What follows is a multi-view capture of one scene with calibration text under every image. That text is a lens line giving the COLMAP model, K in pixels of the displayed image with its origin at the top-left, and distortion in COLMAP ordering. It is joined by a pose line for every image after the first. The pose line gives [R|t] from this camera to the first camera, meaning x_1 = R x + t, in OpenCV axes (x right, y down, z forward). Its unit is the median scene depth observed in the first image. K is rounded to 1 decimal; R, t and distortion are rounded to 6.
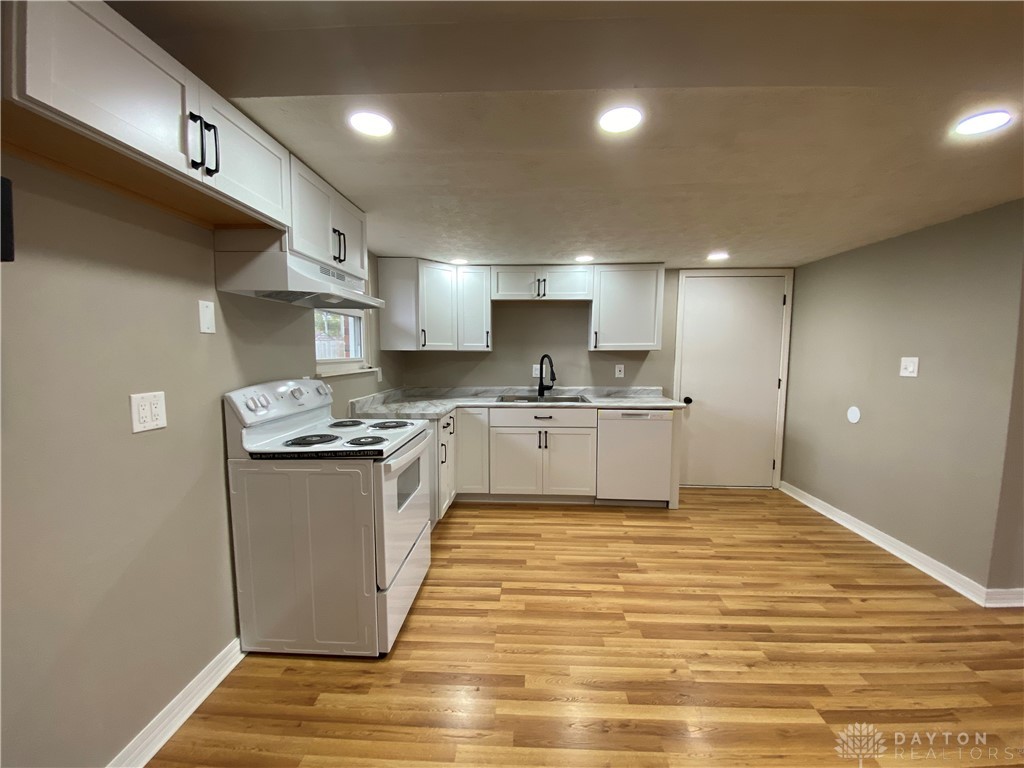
lens RADIAL K [[412.7, 0, 506.5], [0, 412.7, 387.3], [0, 0, 1]] dist [-0.001777, -0.000252]
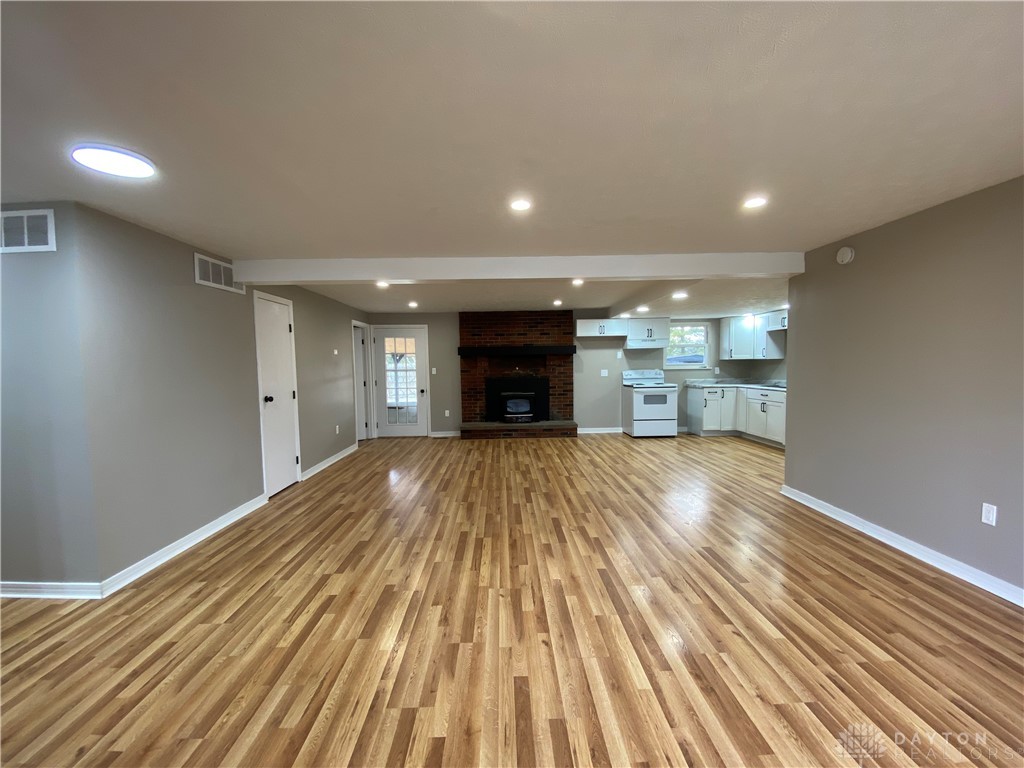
lens RADIAL K [[412.7, 0, 506.5], [0, 412.7, 387.3], [0, 0, 1]] dist [-0.001777, -0.000252]
pose [[0.052626, 0.056018, -0.997042, 2.758322], [-0.066910, 0.996380, 0.052449, 0.027491], [0.996370, 0.063952, 0.056184, -0.375757]]
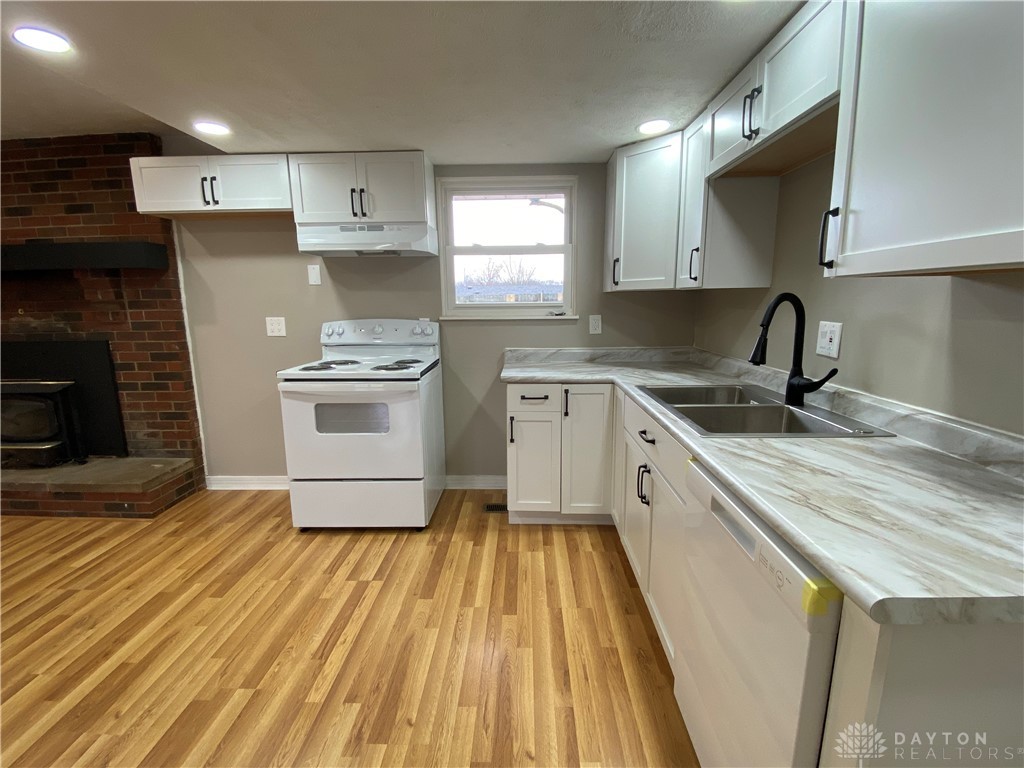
lens RADIAL K [[478.3, 0, 518.2], [0, 478.3, 388.2], [0, 0, 1]] dist [0.023472, -0.019539]
pose [[0.024322, 0.180465, -0.983281, 0.878457], [-0.076854, 0.980998, 0.178145, -0.090716], [0.996746, 0.071236, 0.037729, 1.230601]]
